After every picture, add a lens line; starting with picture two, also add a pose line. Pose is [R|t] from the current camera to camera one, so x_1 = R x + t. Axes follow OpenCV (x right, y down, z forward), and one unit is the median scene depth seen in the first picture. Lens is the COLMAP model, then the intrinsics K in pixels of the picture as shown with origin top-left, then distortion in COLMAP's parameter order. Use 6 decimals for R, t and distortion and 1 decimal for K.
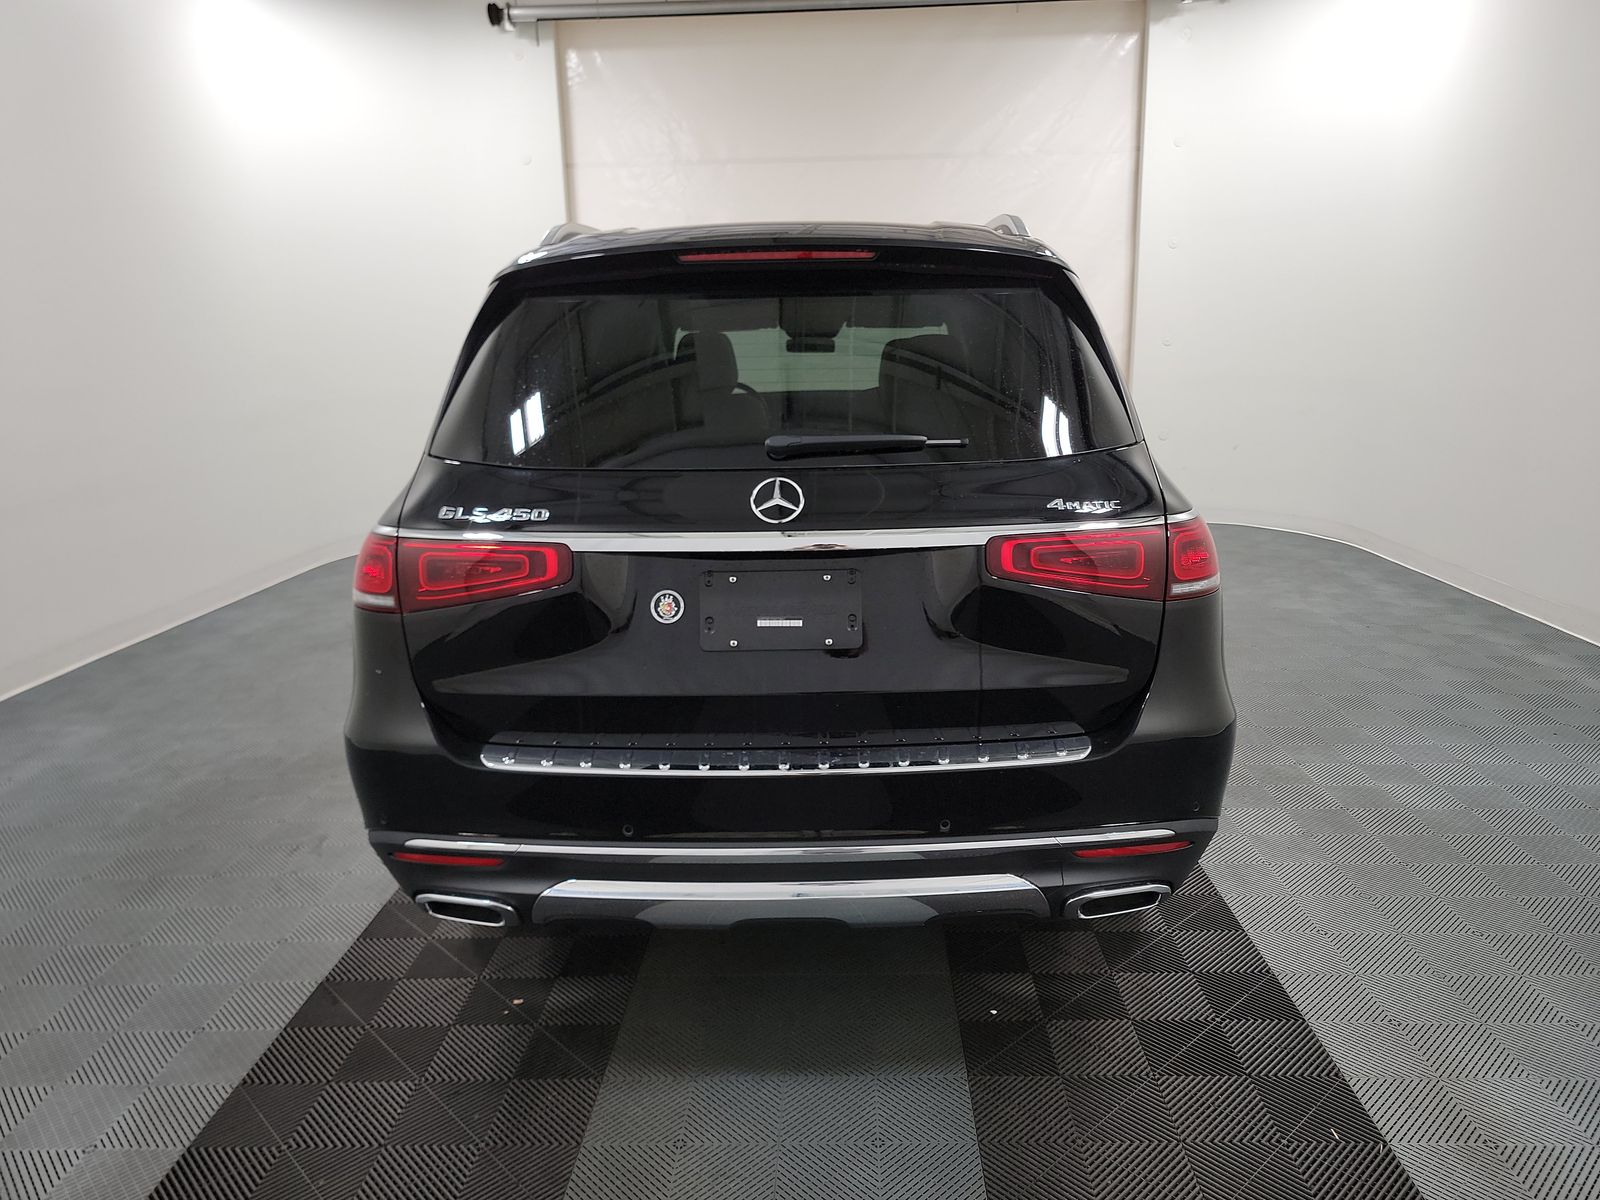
lens RADIAL K [[1112.2, 0, 809.7], [0, 1112.2, 597.4], [0, 0, 1]] dist [0.058925, -0.056817]
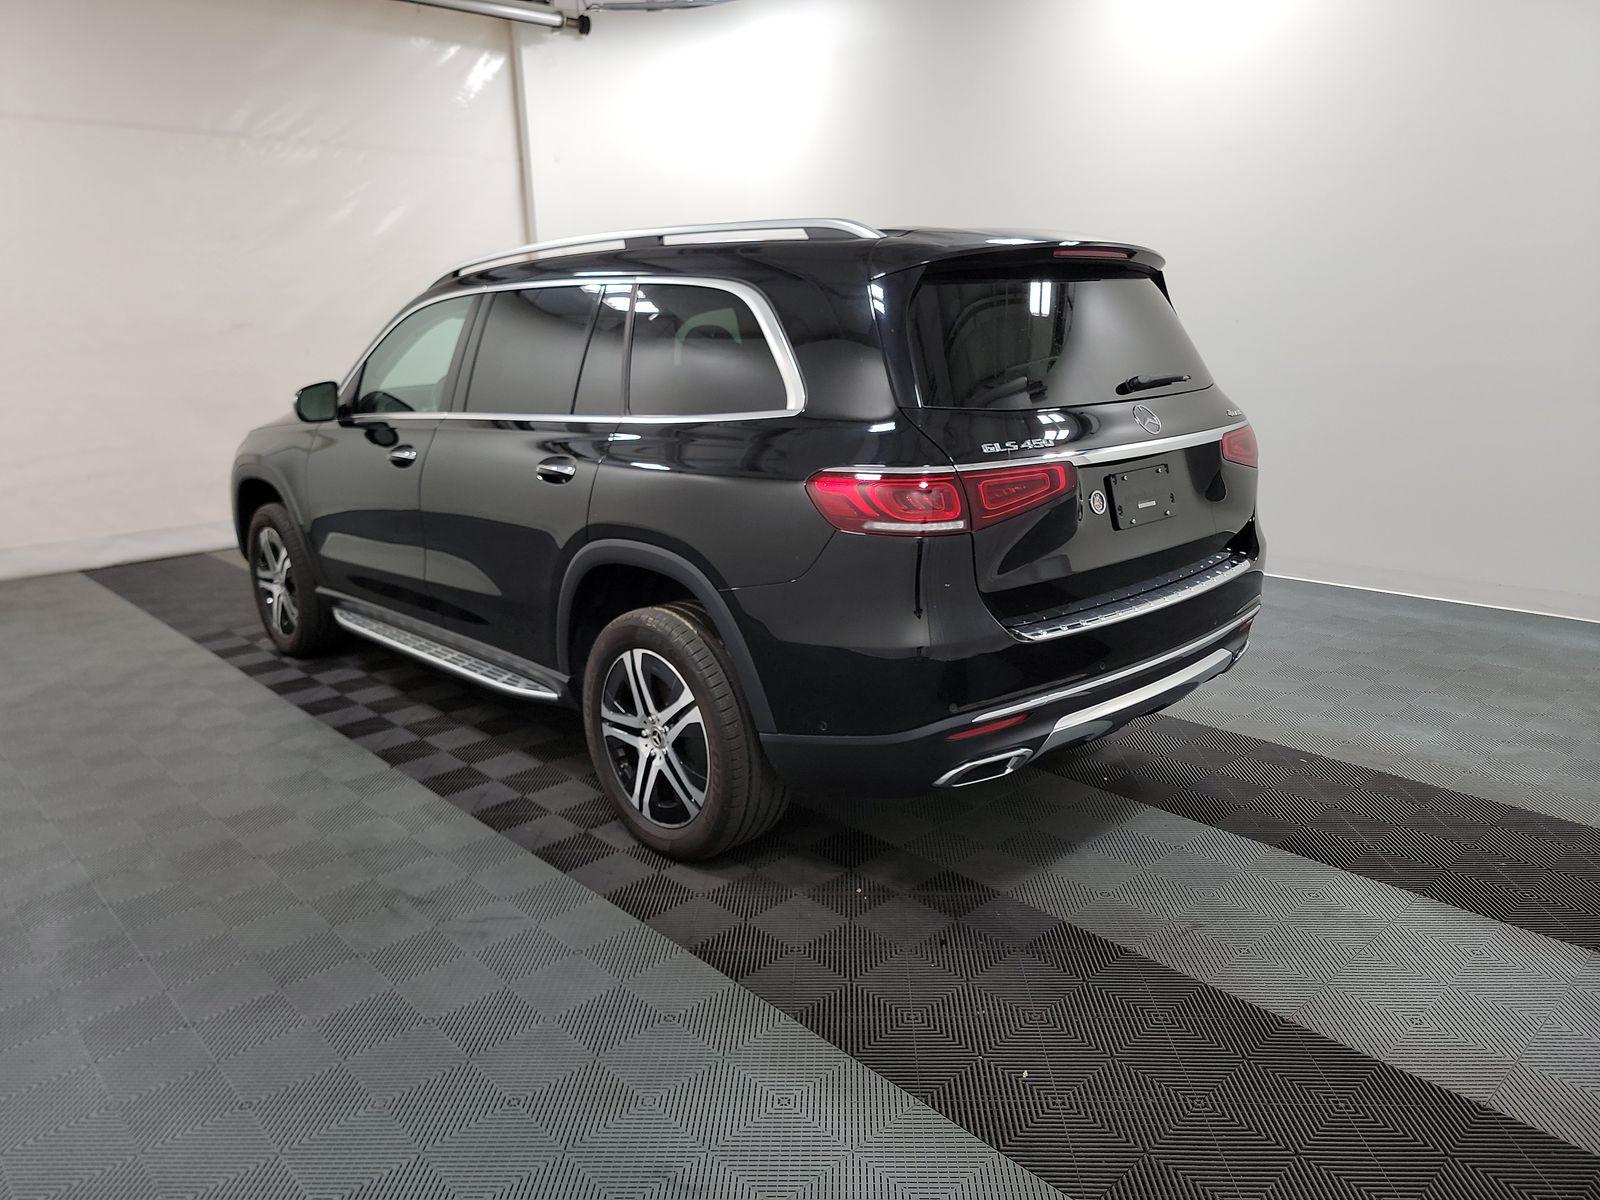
lens RADIAL K [[1112.2, 0, 809.7], [0, 1112.2, 597.4], [0, 0, 1]] dist [0.058925, -0.056817]
pose [[0.713955, -0.163547, 0.680823, -1.112151], [0.167831, 0.983966, 0.060369, -0.016171], [-0.679780, 0.071163, 0.729956, 0.188988]]
